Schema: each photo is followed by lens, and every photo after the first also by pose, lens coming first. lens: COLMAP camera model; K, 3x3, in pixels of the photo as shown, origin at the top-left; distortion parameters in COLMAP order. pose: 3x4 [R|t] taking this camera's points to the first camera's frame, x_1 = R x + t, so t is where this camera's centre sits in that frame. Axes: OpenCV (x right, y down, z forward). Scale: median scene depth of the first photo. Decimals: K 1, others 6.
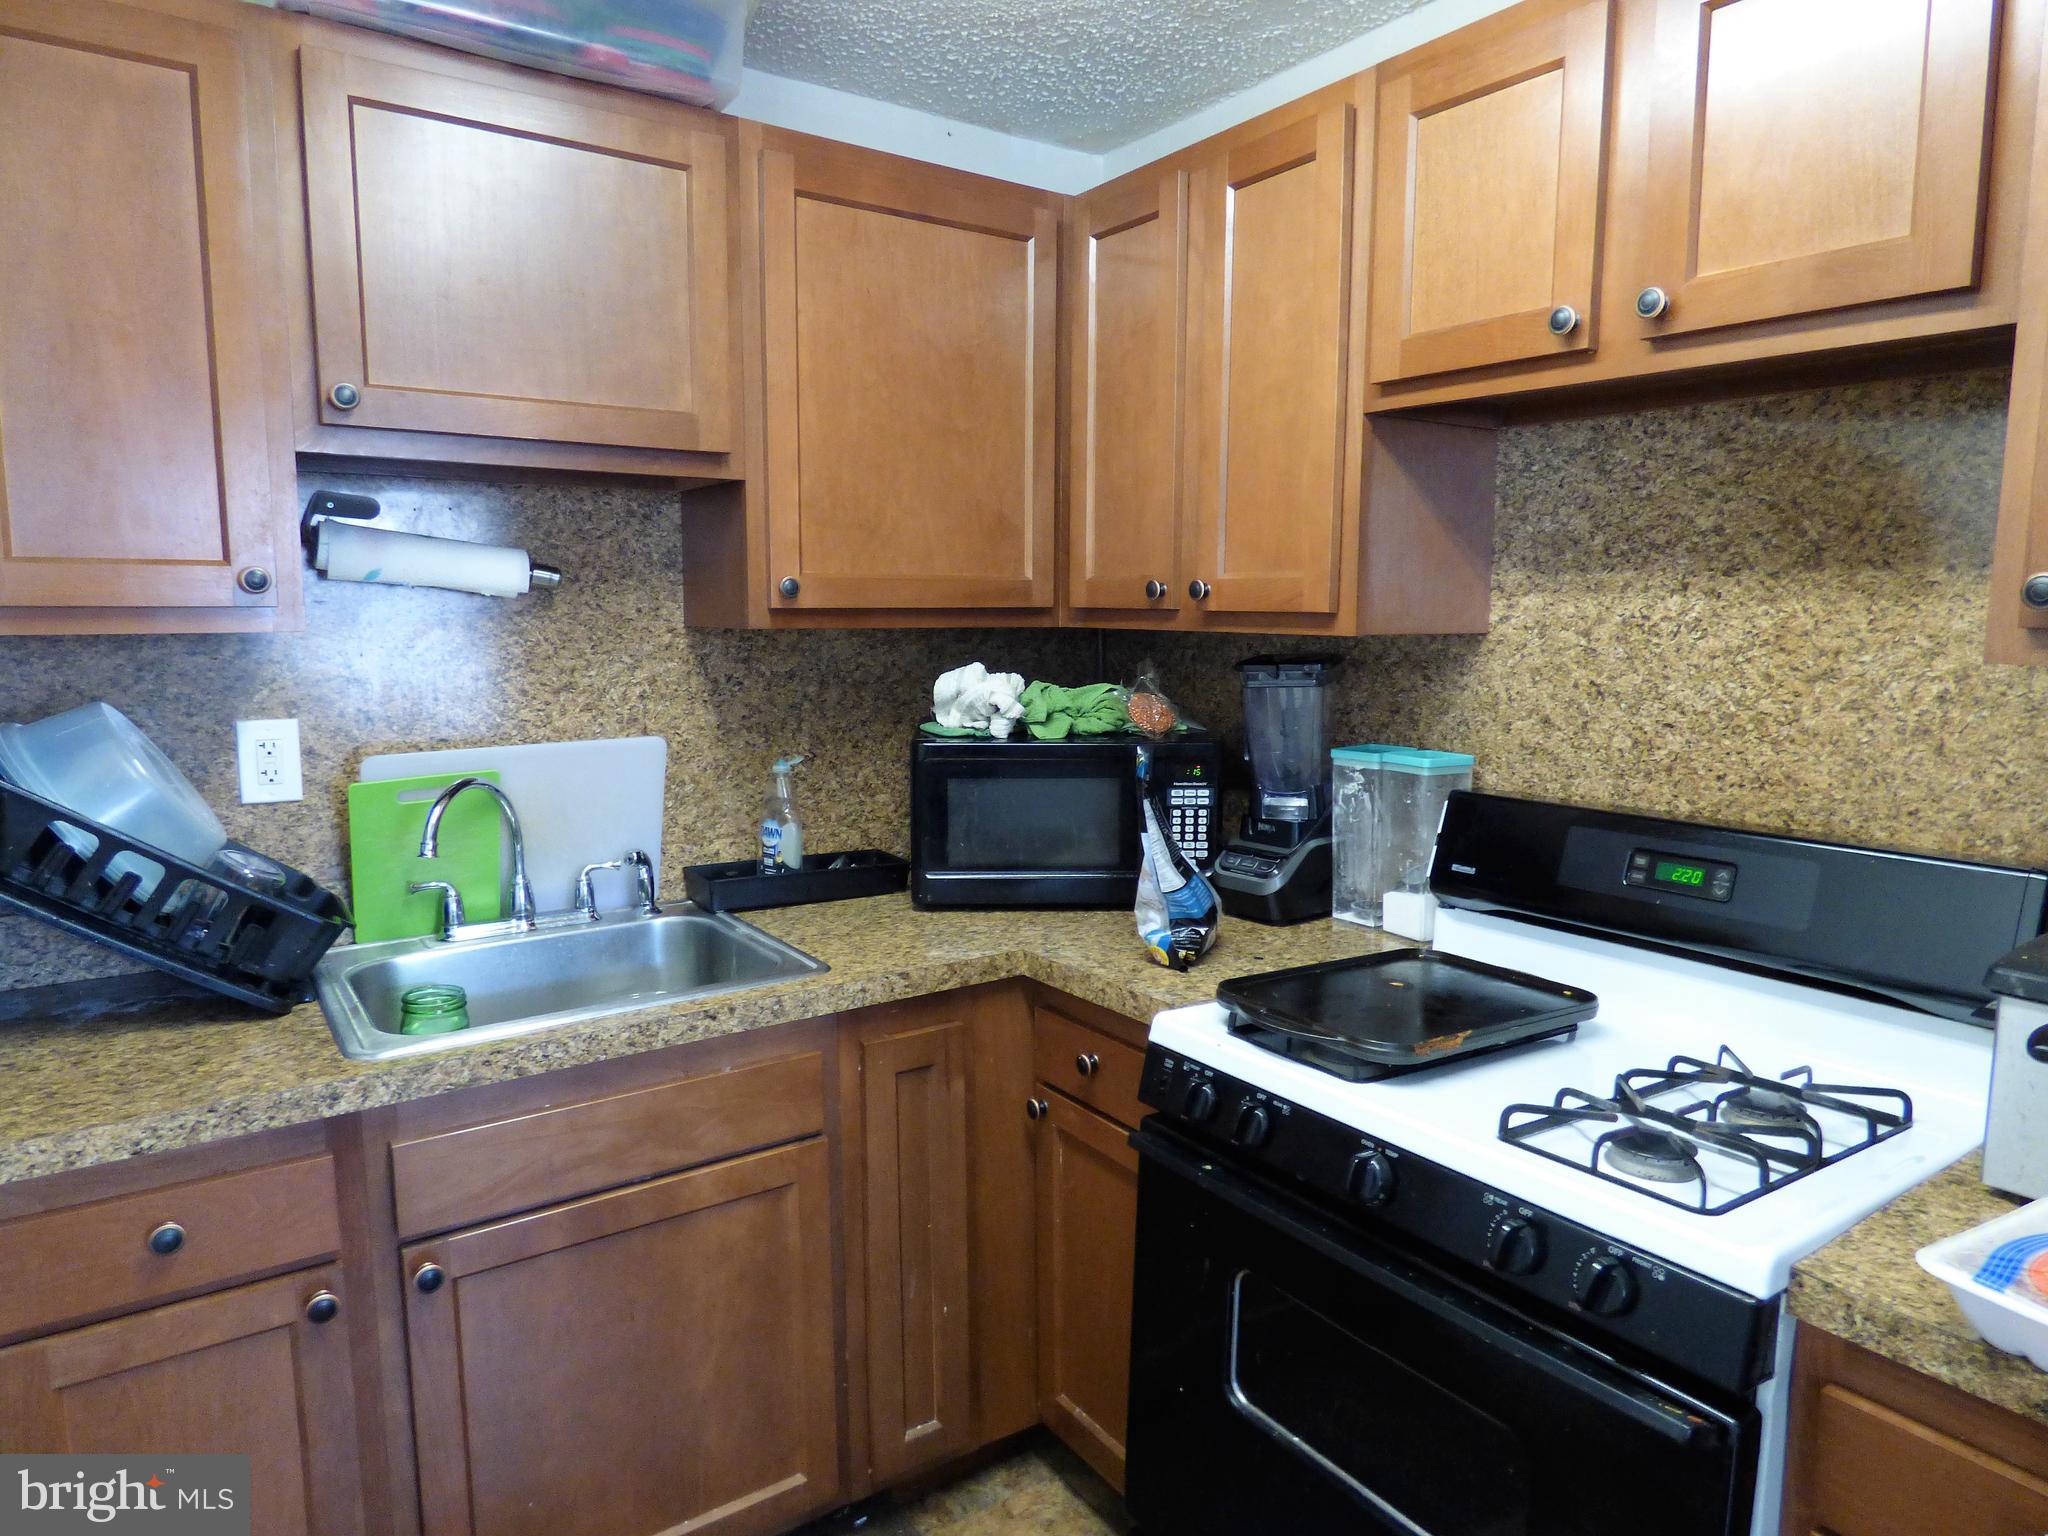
lens RADIAL K [[1229.6, 0, 1024.0], [0, 1229.6, 768.0], [0, 0, 1]] dist [-0.023282, 0.001413]
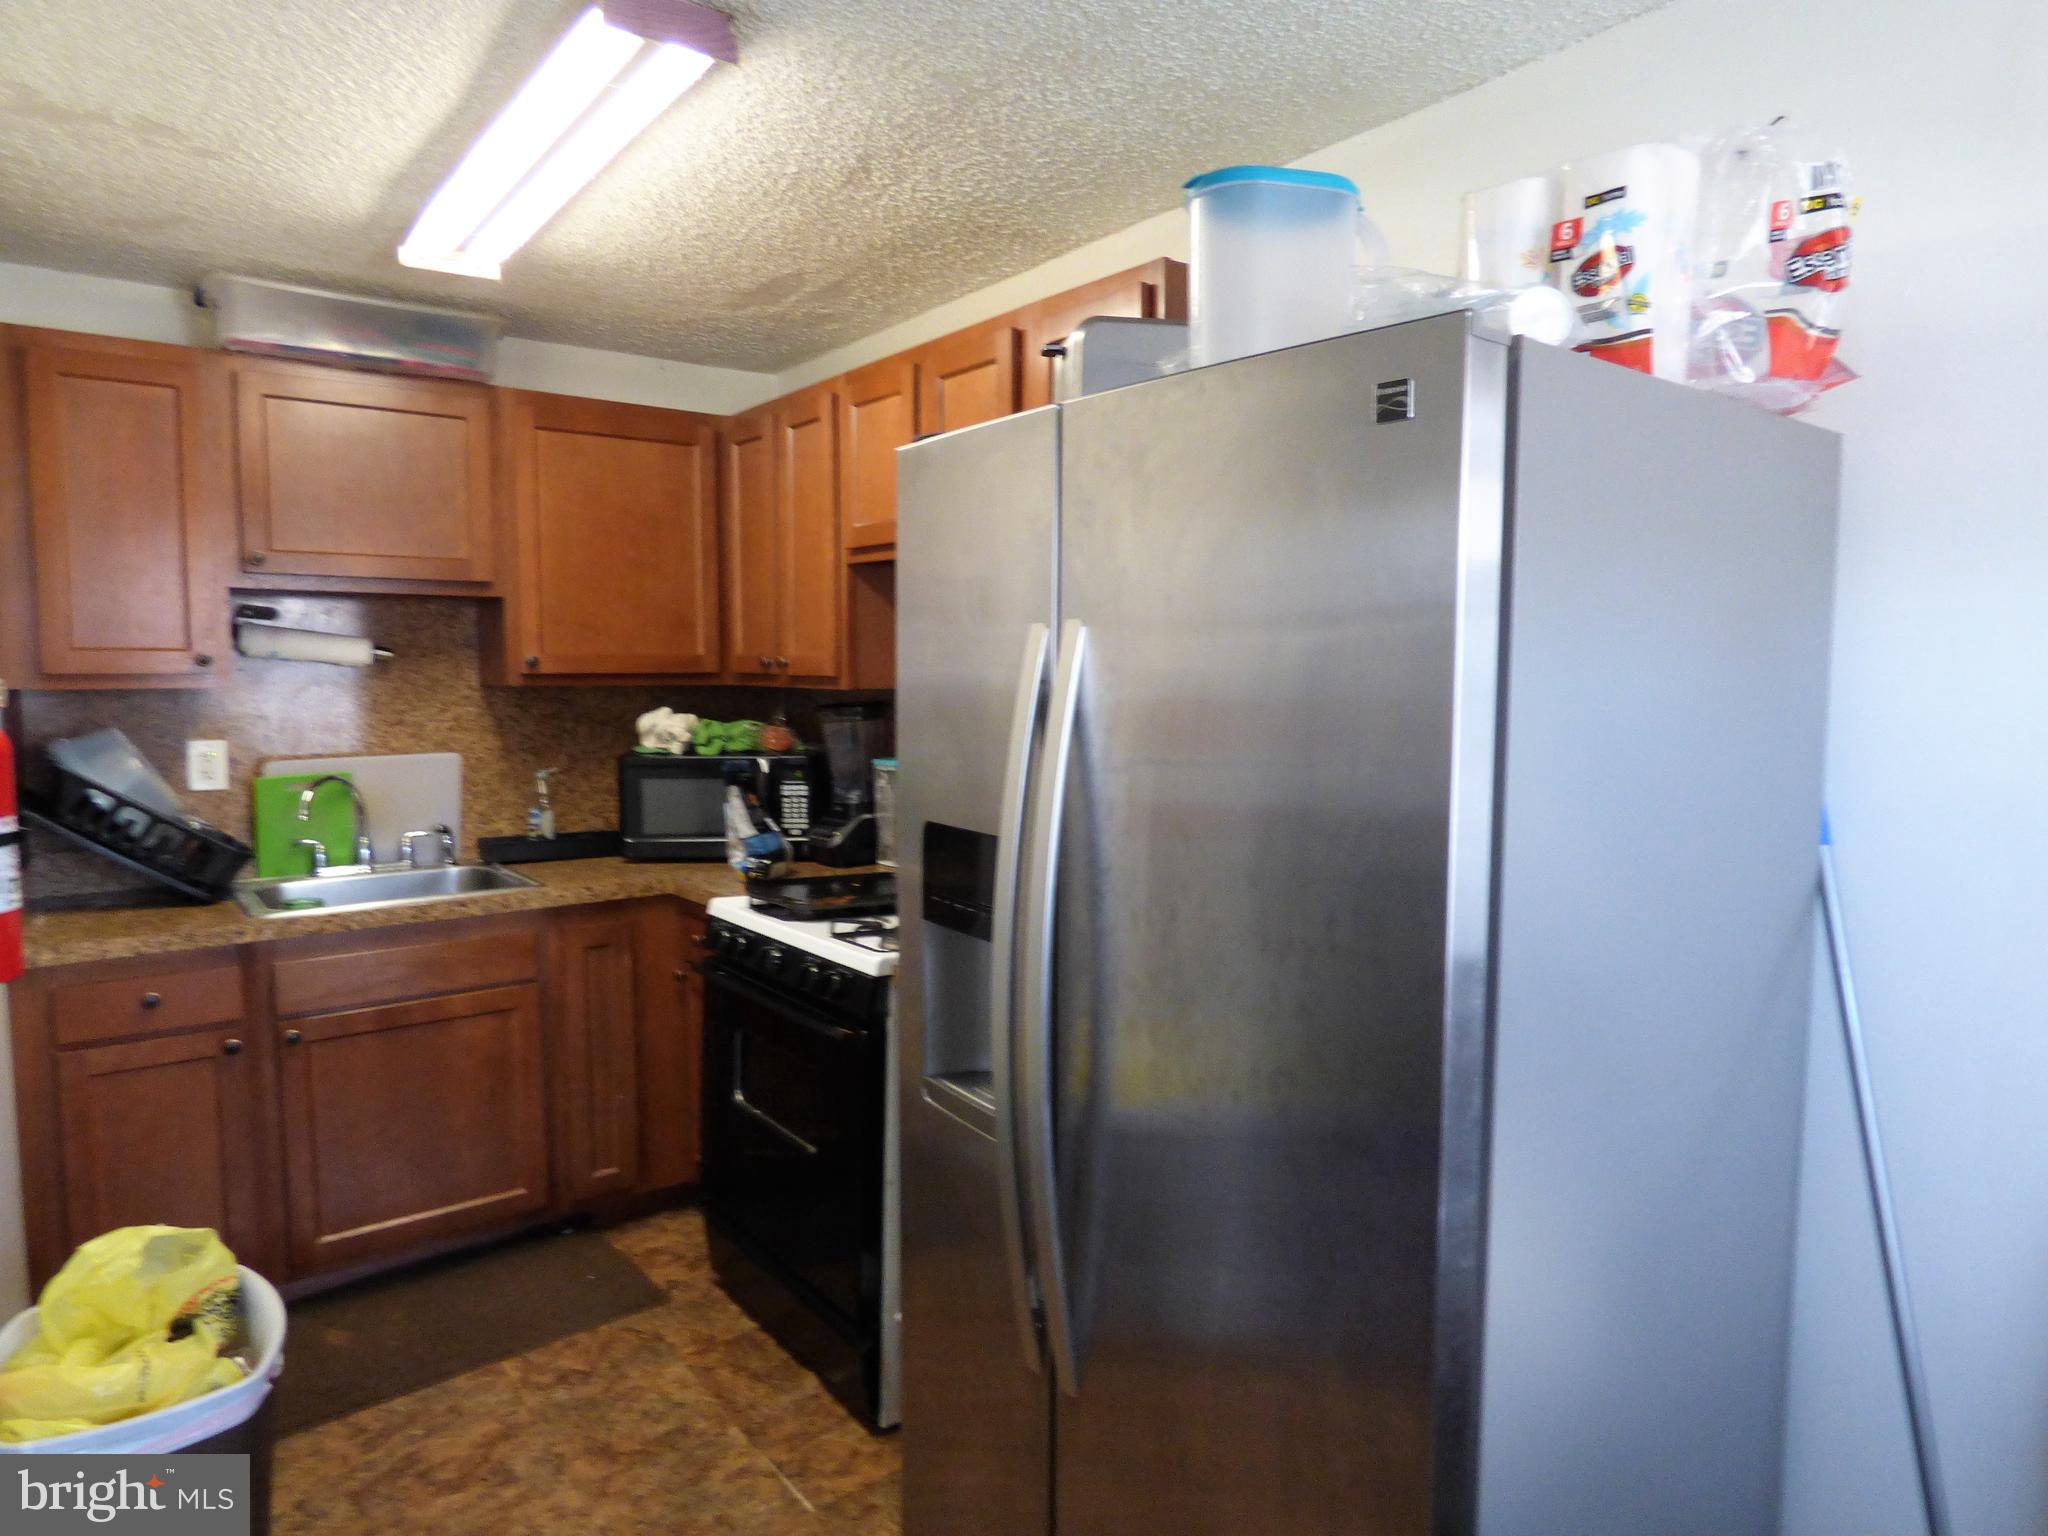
lens RADIAL K [[1229.6, 0, 1024.0], [0, 1229.6, 768.0], [0, 0, 1]] dist [-0.023282, 0.001413]
pose [[0.998805, -0.003884, 0.048719, 0.396892], [0.006123, 0.998928, -0.045887, 0.078058], [-0.048489, 0.046131, 0.997758, -0.683593]]
